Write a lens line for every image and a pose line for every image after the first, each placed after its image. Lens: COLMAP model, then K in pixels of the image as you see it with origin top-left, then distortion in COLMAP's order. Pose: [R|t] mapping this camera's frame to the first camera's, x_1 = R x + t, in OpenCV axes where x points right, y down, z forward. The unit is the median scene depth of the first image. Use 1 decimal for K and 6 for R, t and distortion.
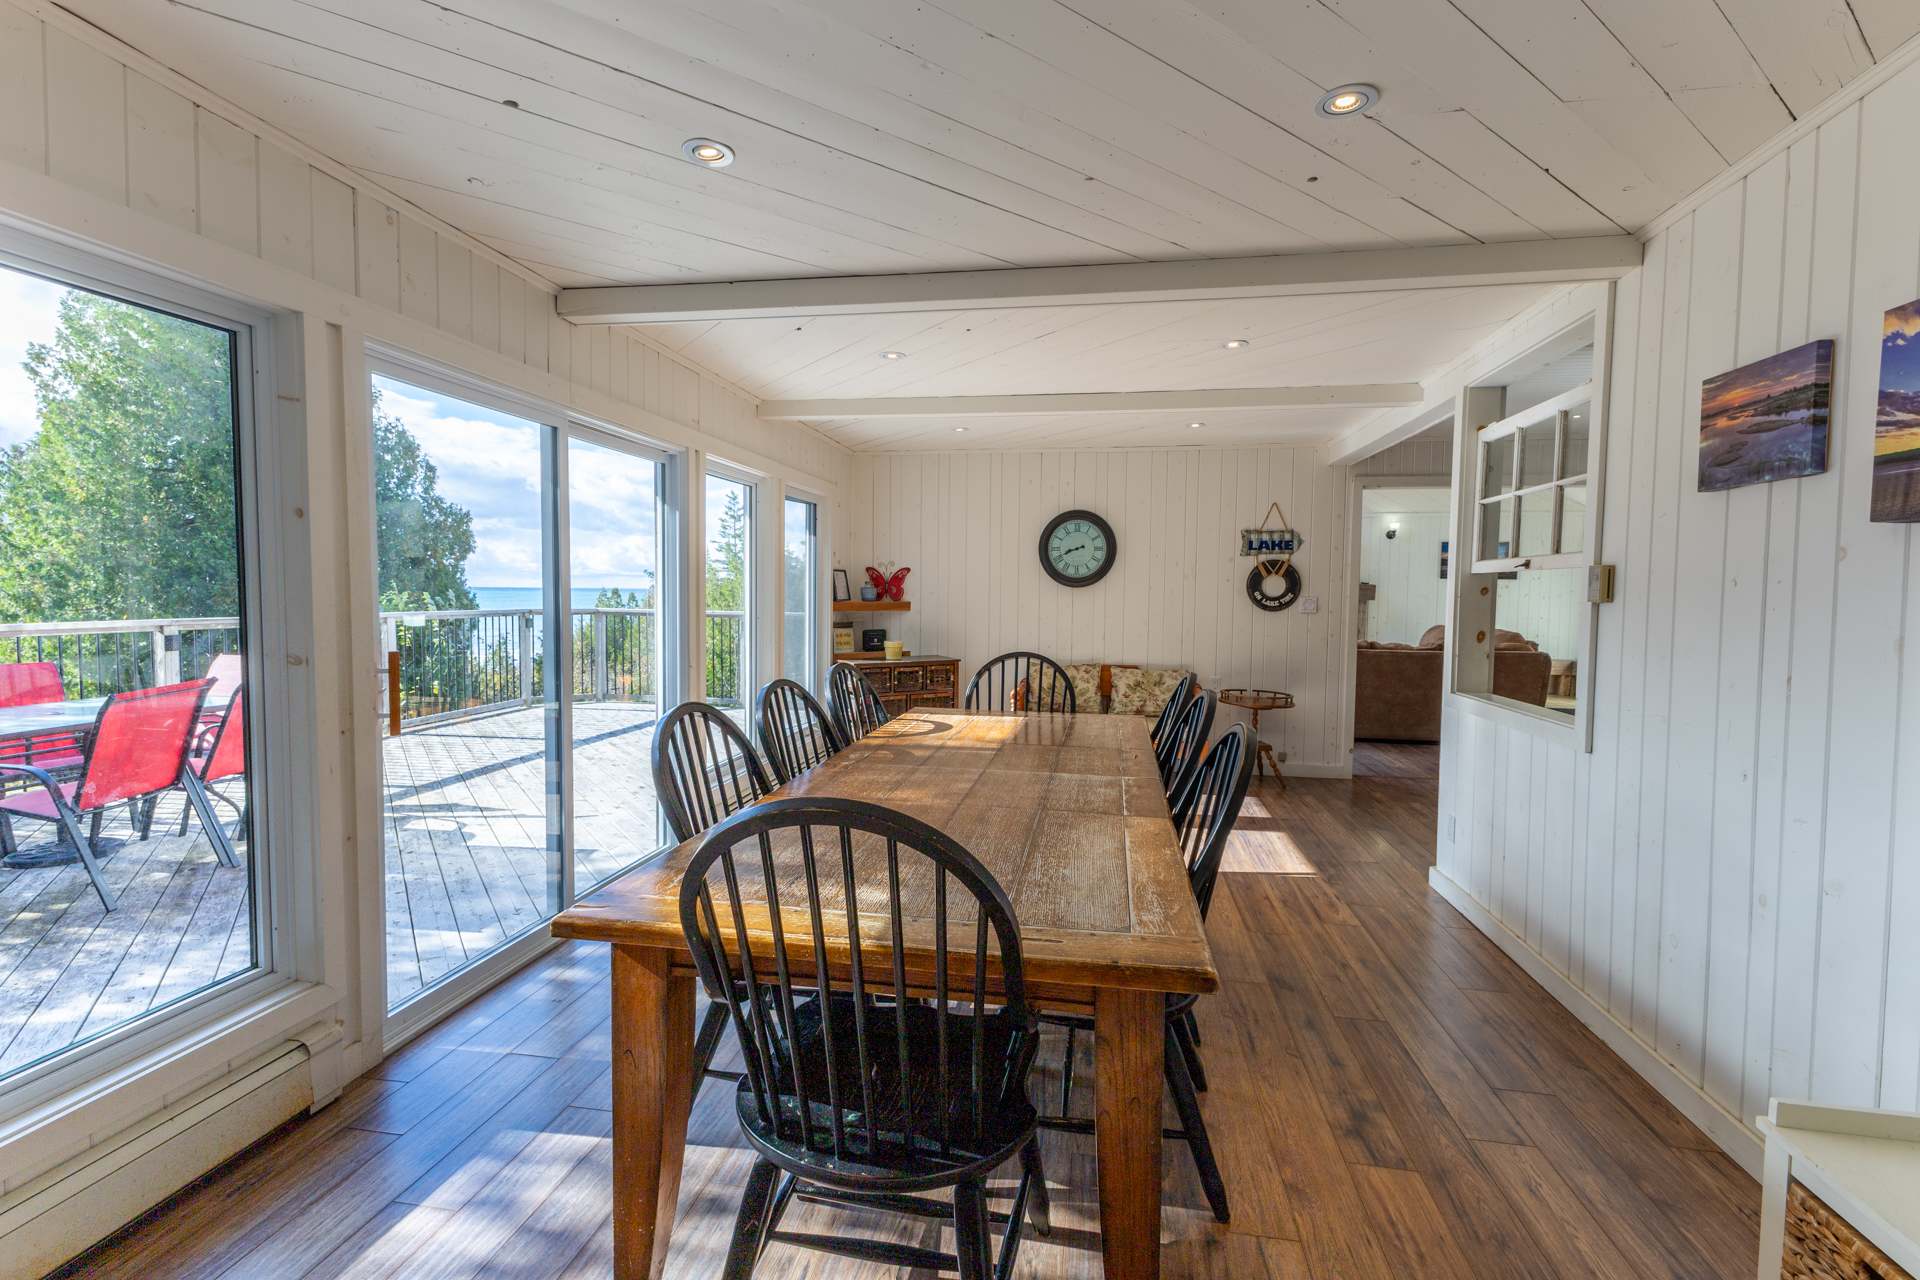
lens RADIAL K [[838.8, 0, 962.4], [0, 838.8, 634.7], [0, 0, 1]] dist [0.001543, 0.000107]
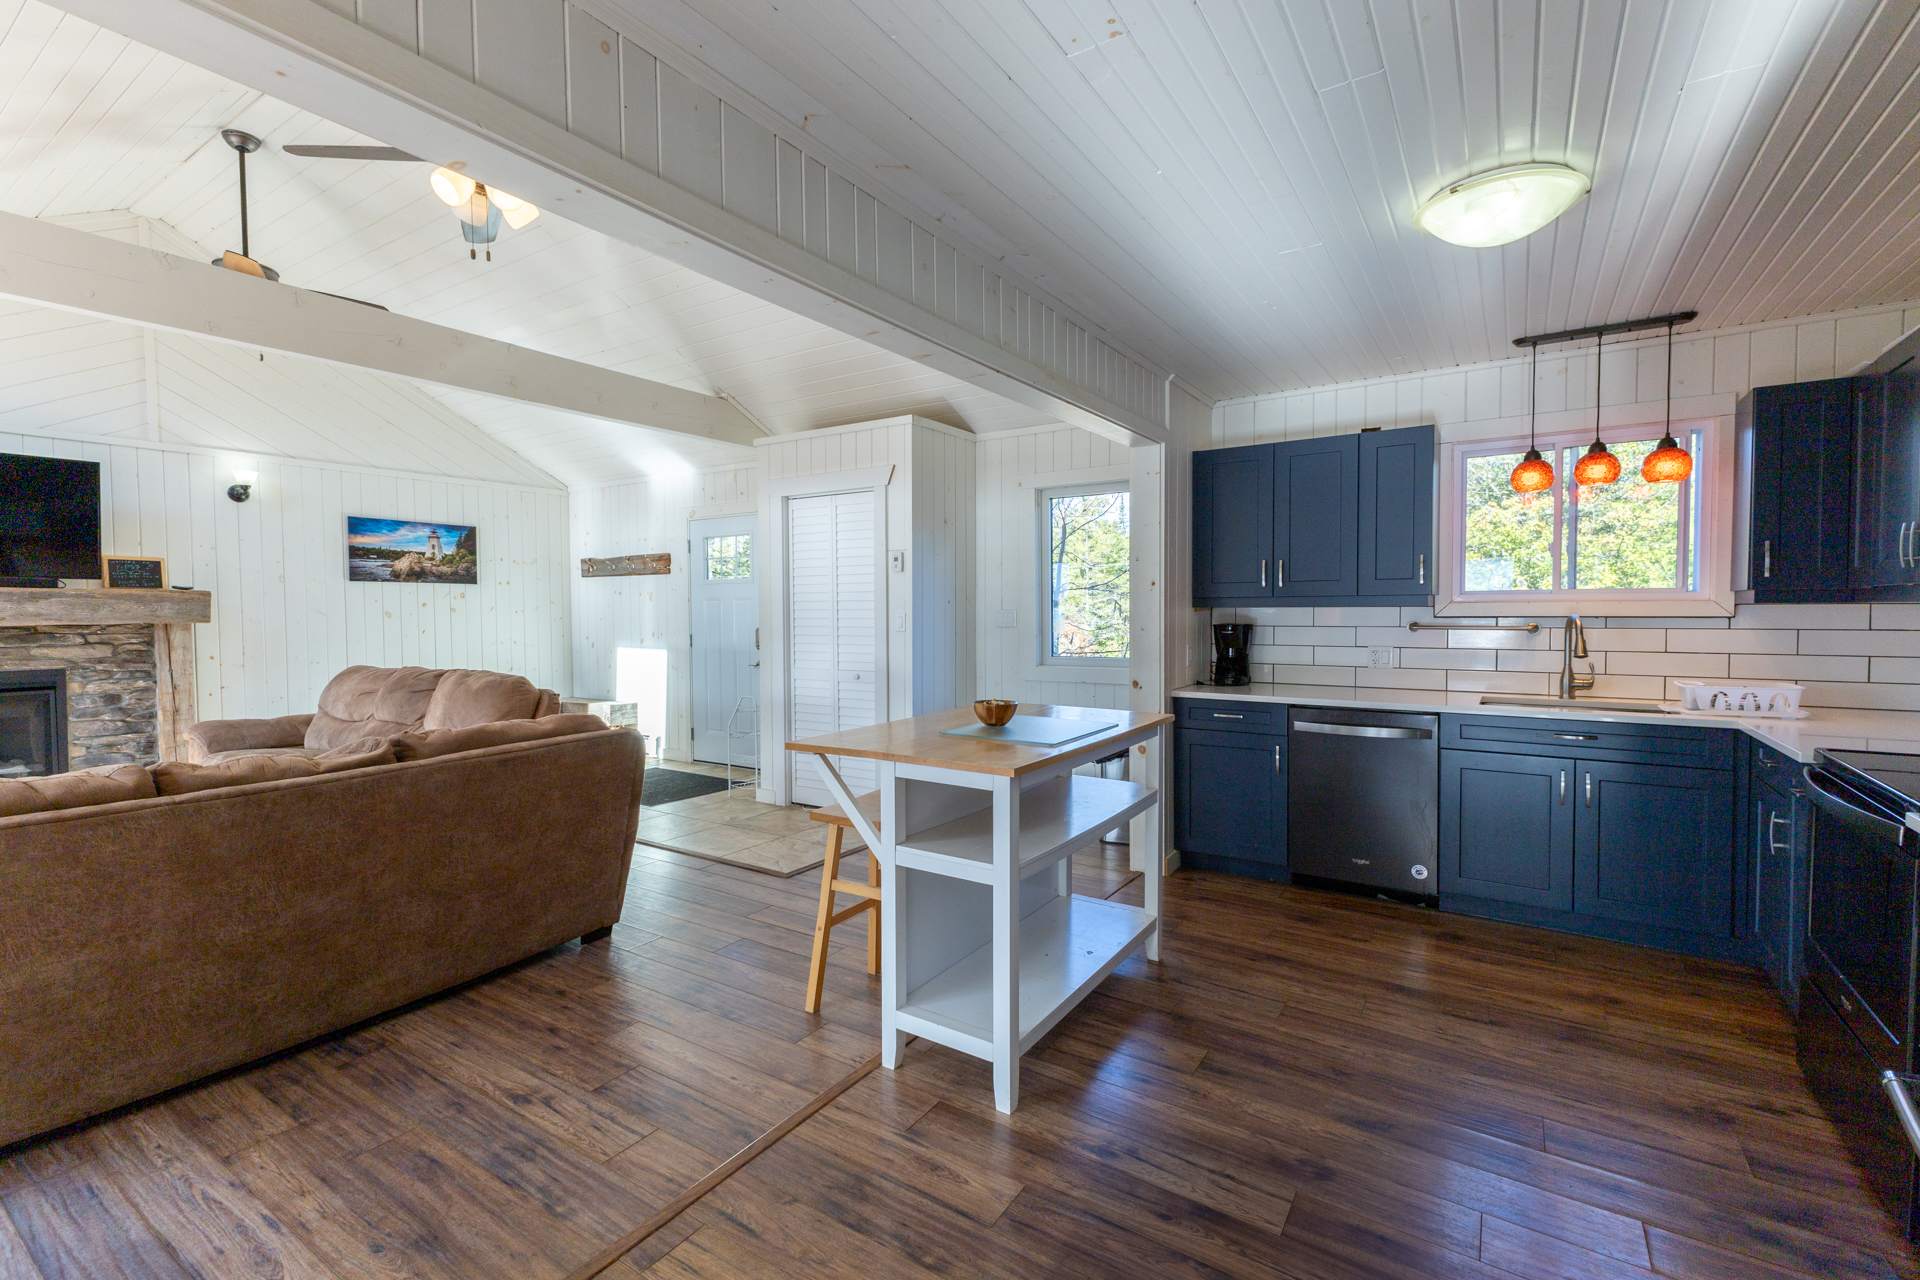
lens RADIAL K [[838.8, 0, 962.2], [0, 838.8, 638.6], [0, 0, 1]] dist [0.001543, 0.000107]
pose [[0.393857, -0.042537, 0.918187, 0.215268], [0.057917, 0.998092, 0.021396, -0.016699], [-0.917345, 0.044752, 0.395569, 0.406015]]
